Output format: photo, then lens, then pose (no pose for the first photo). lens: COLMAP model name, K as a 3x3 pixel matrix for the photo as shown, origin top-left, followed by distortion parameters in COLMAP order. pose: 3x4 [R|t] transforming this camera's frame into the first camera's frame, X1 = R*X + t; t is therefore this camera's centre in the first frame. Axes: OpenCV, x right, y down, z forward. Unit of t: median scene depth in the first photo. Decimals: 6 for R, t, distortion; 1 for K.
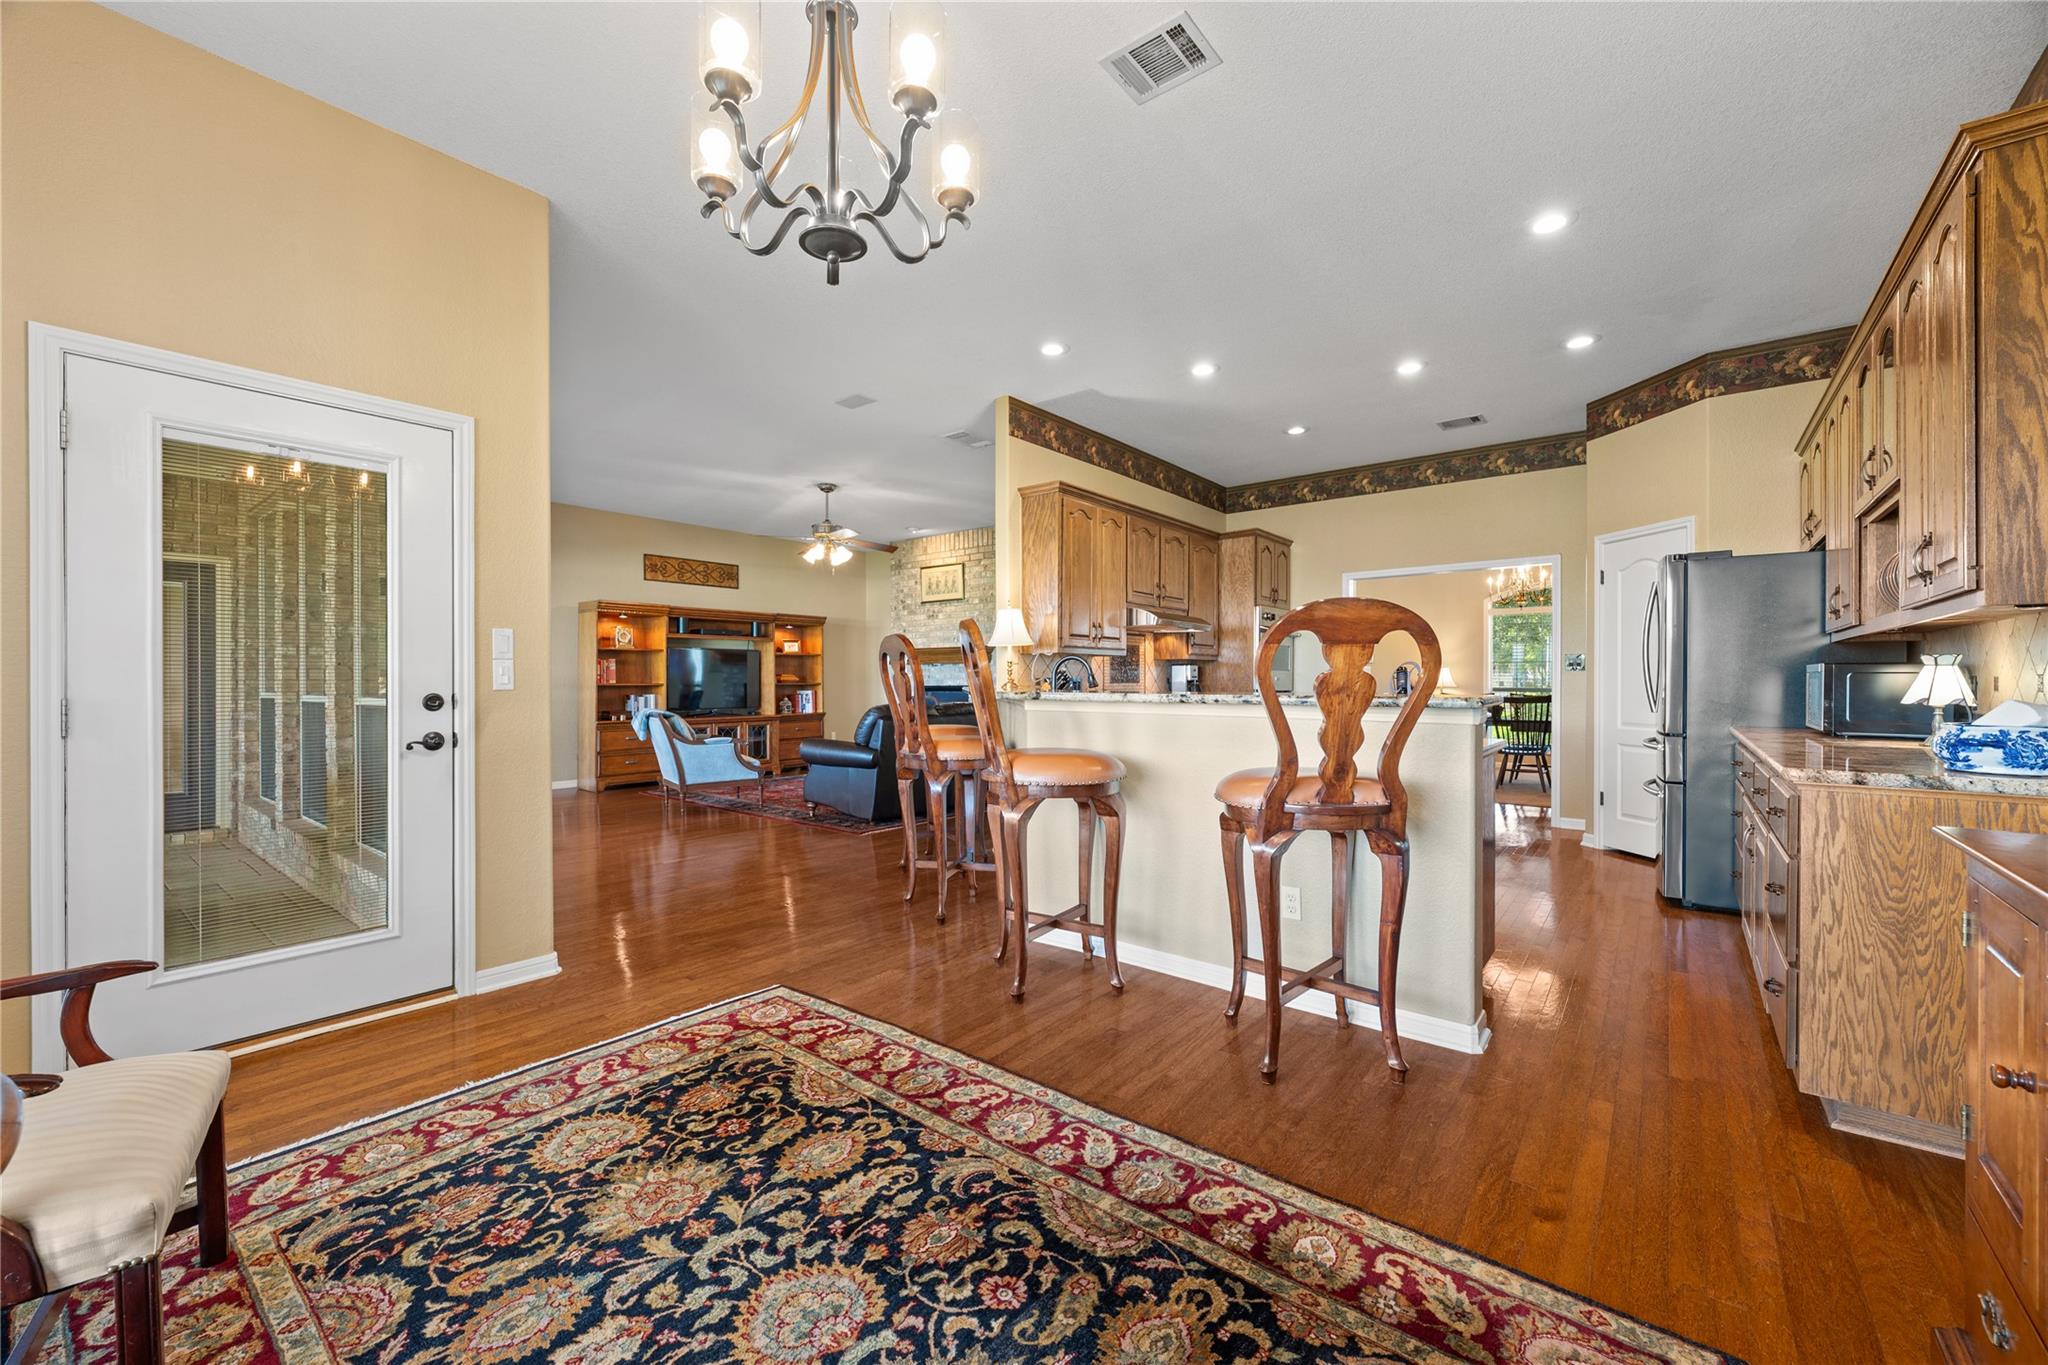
lens RADIAL K [[821.9, 0, 1024.0], [0, 821.9, 682.5], [0, 0, 1]] dist [-0.001072, -0.000302]
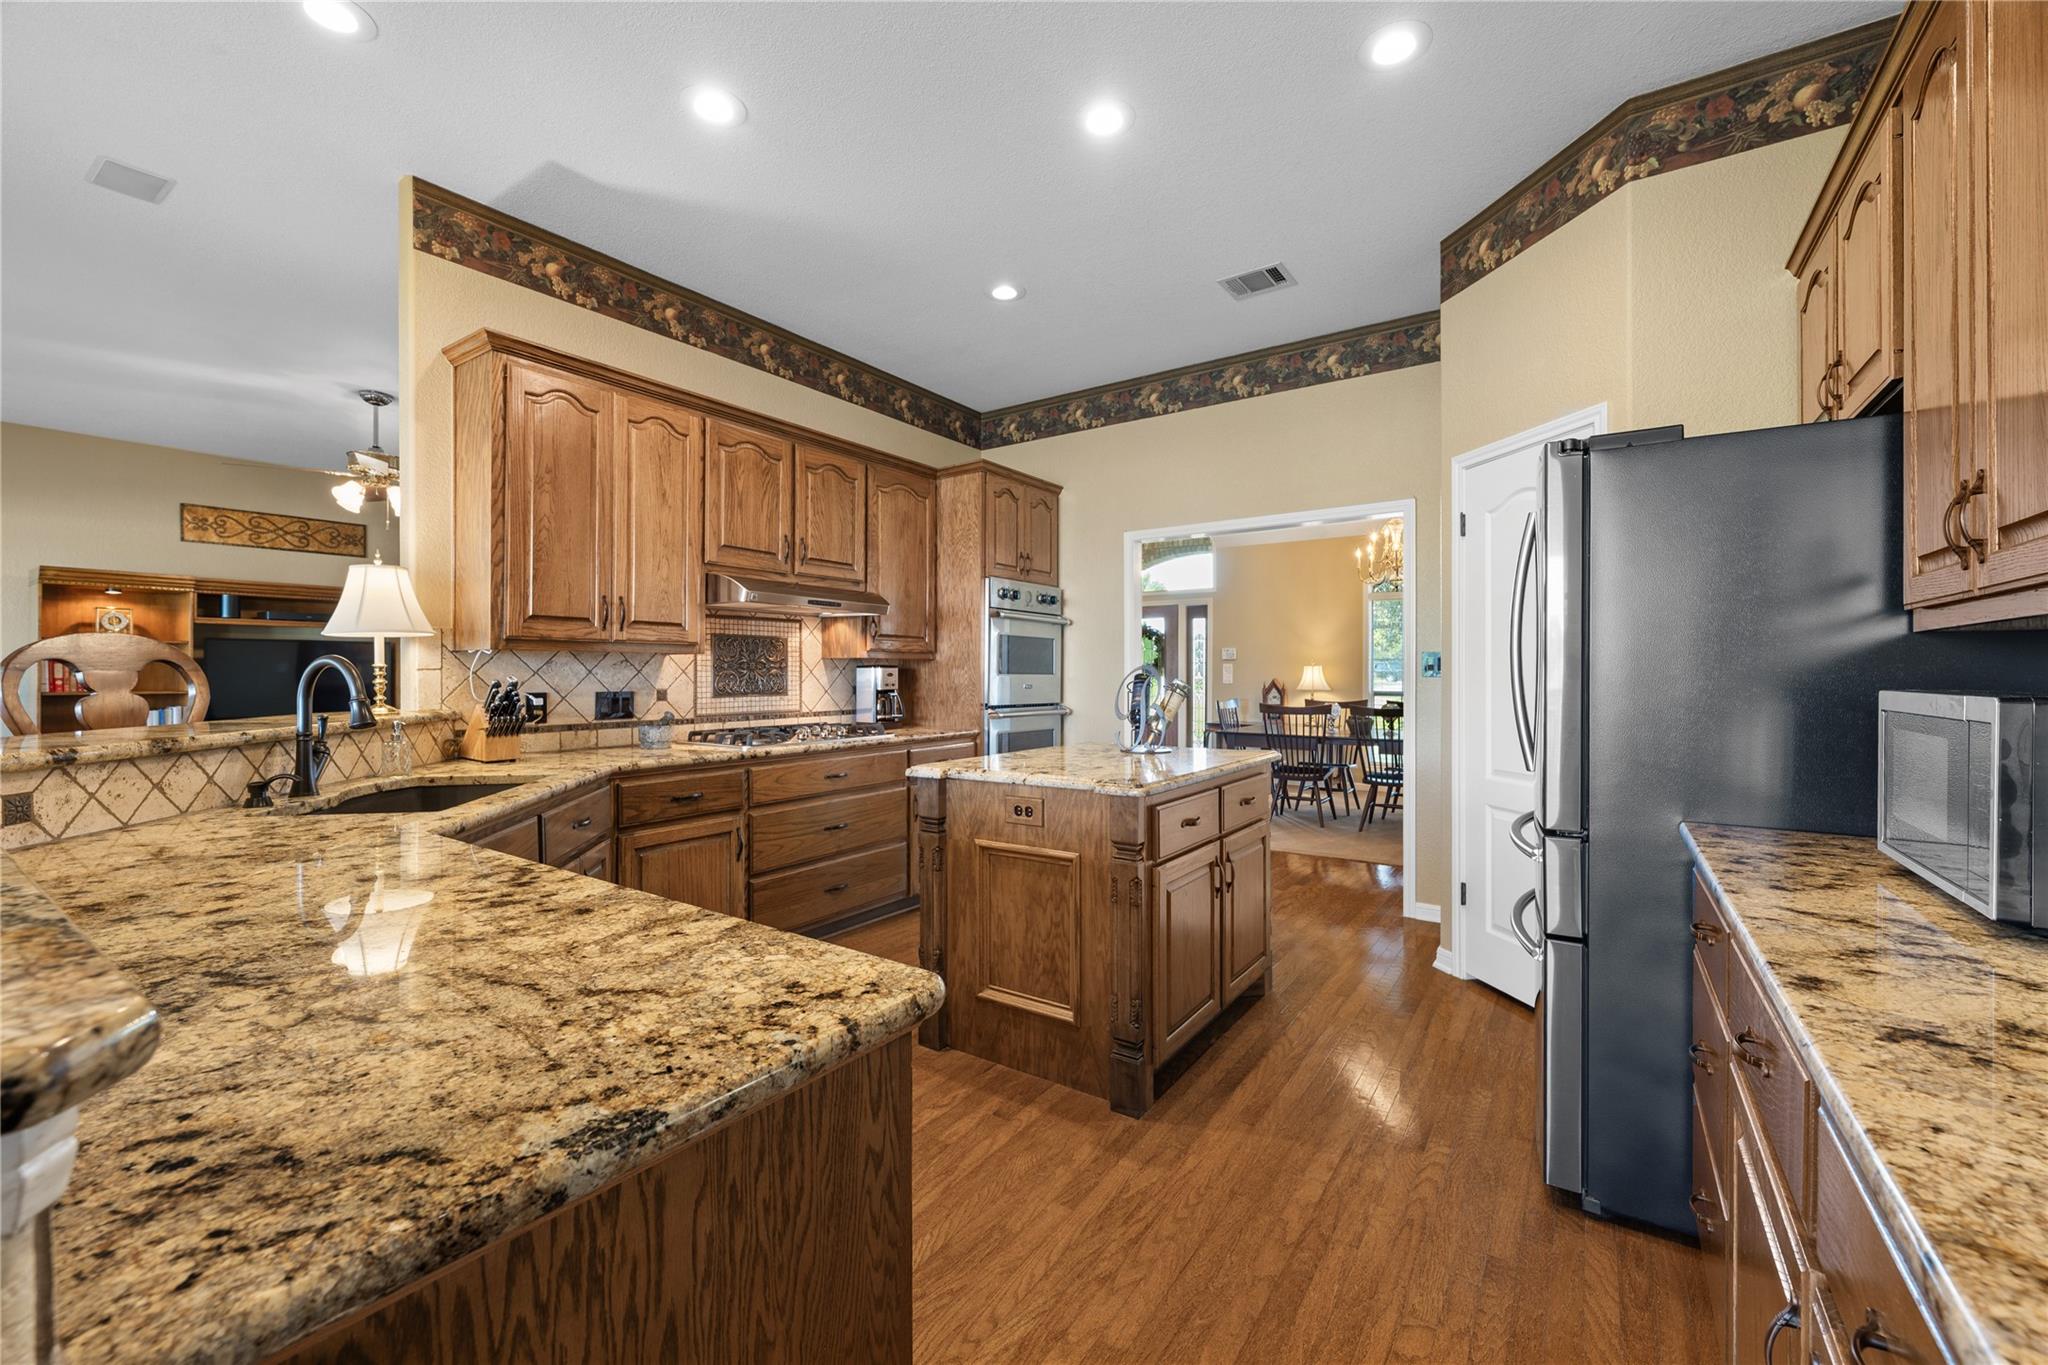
lens RADIAL K [[831.4, 0, 1035.6], [0, 831.4, 671.9], [0, 0, 1]] dist [-0.001724, -0.000141]
pose [[0.997090, 0.000078, 0.076235, 0.231765], [0.000266, 0.999990, -0.004505, -0.012235], [-0.076235, 0.004512, 0.997080, 0.280864]]
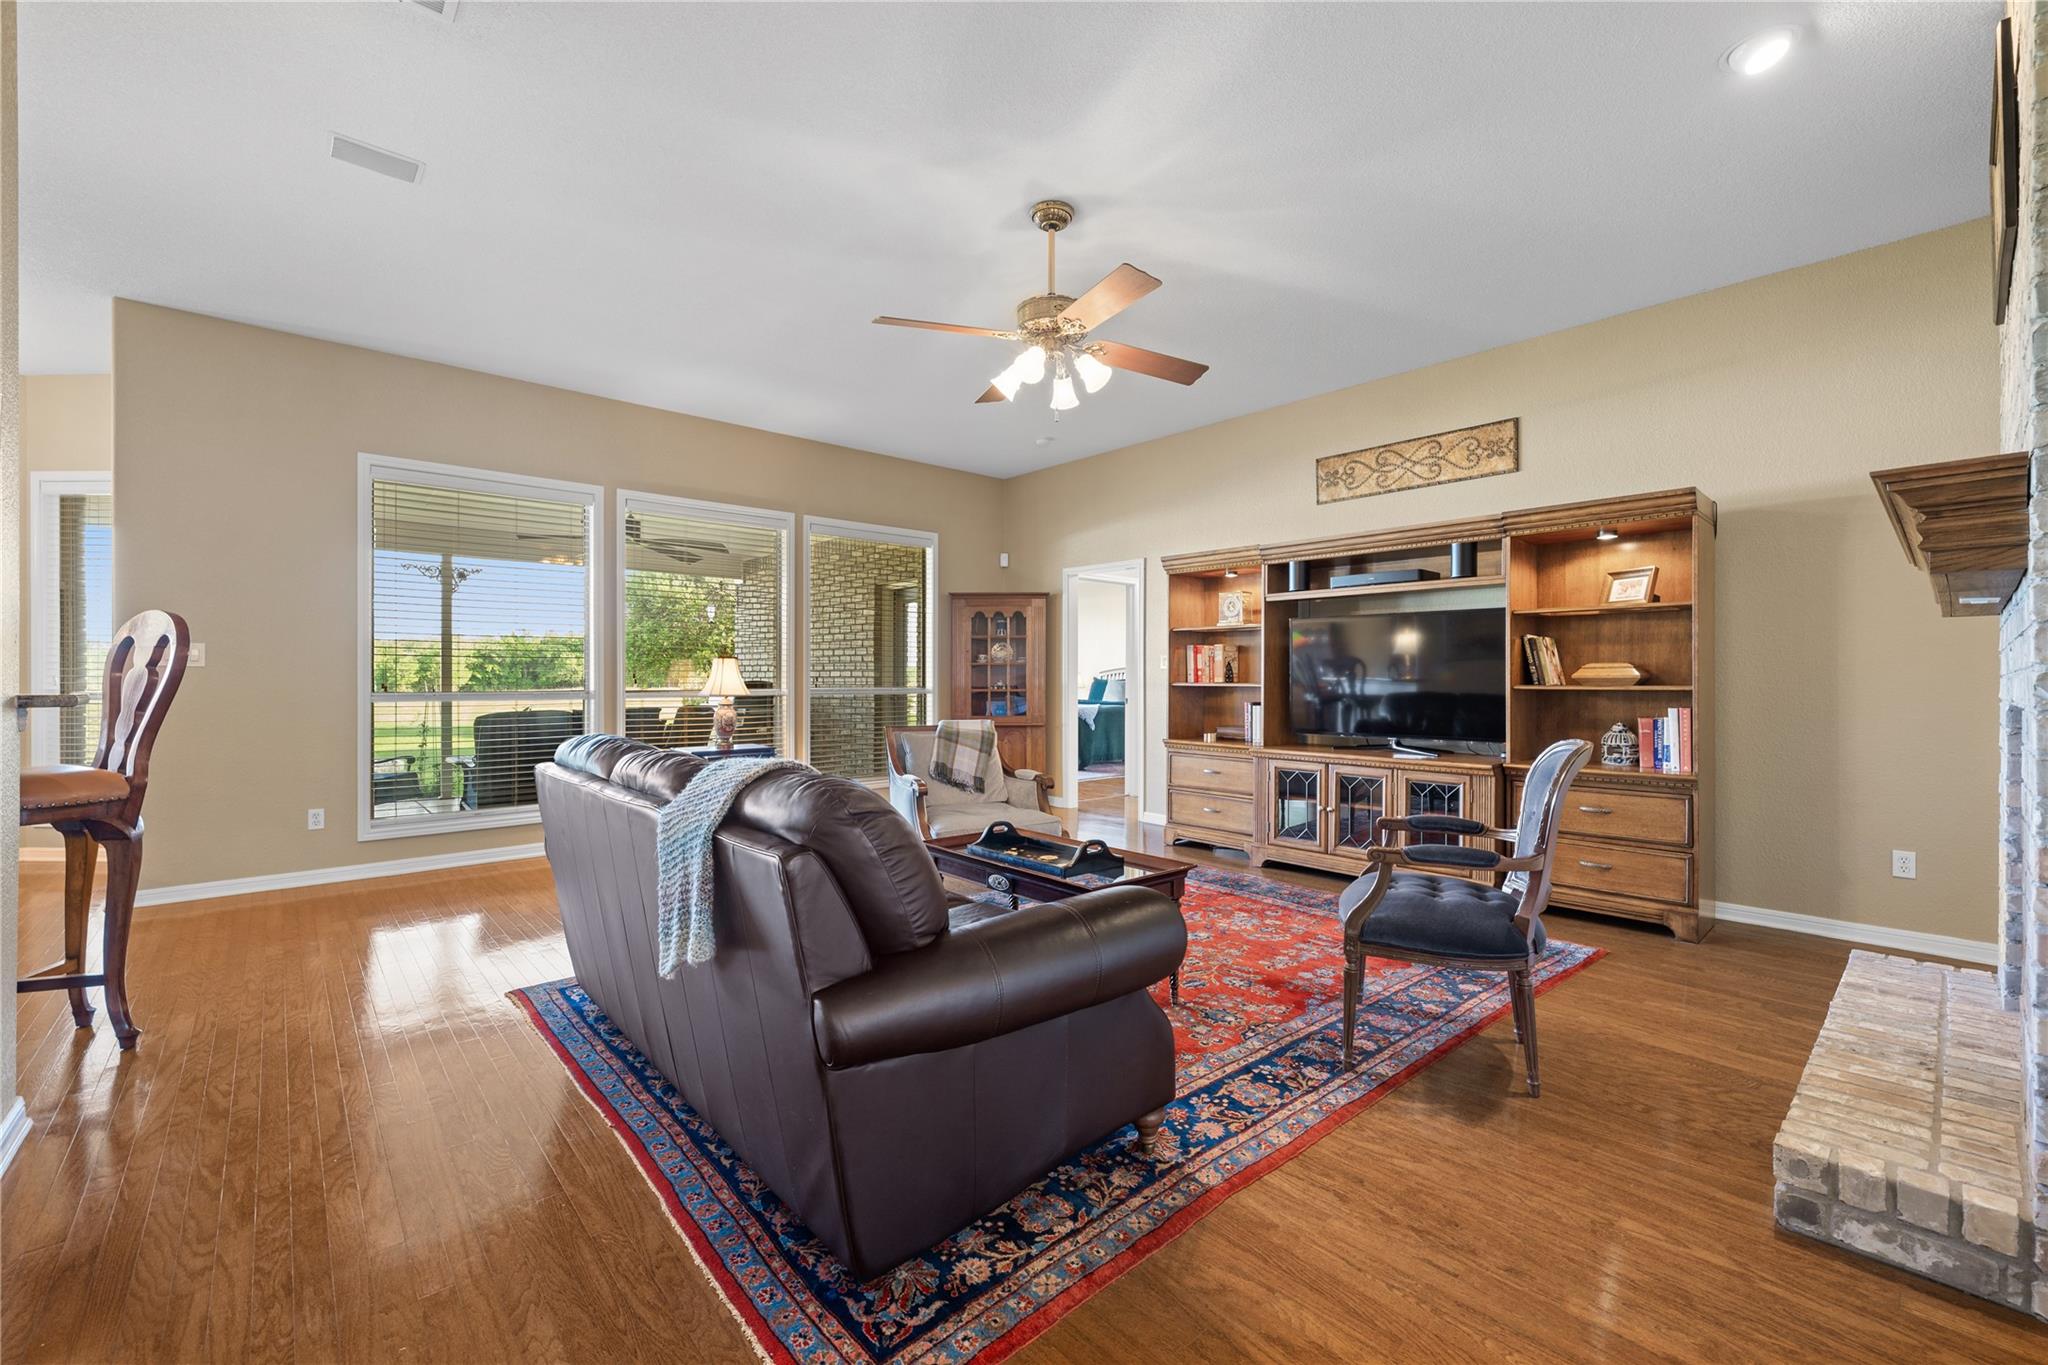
lens RADIAL K [[845.3, 0, 1024.0], [0, 845.3, 682.5], [0, 0, 1]] dist [-0.000317, -0.000017]
pose [[-0.162465, 0.003459, -0.986708, 0.179431], [-0.005091, 0.999978, 0.004344, -0.001330], [0.986701, 0.005729, -0.162444, 1.017393]]
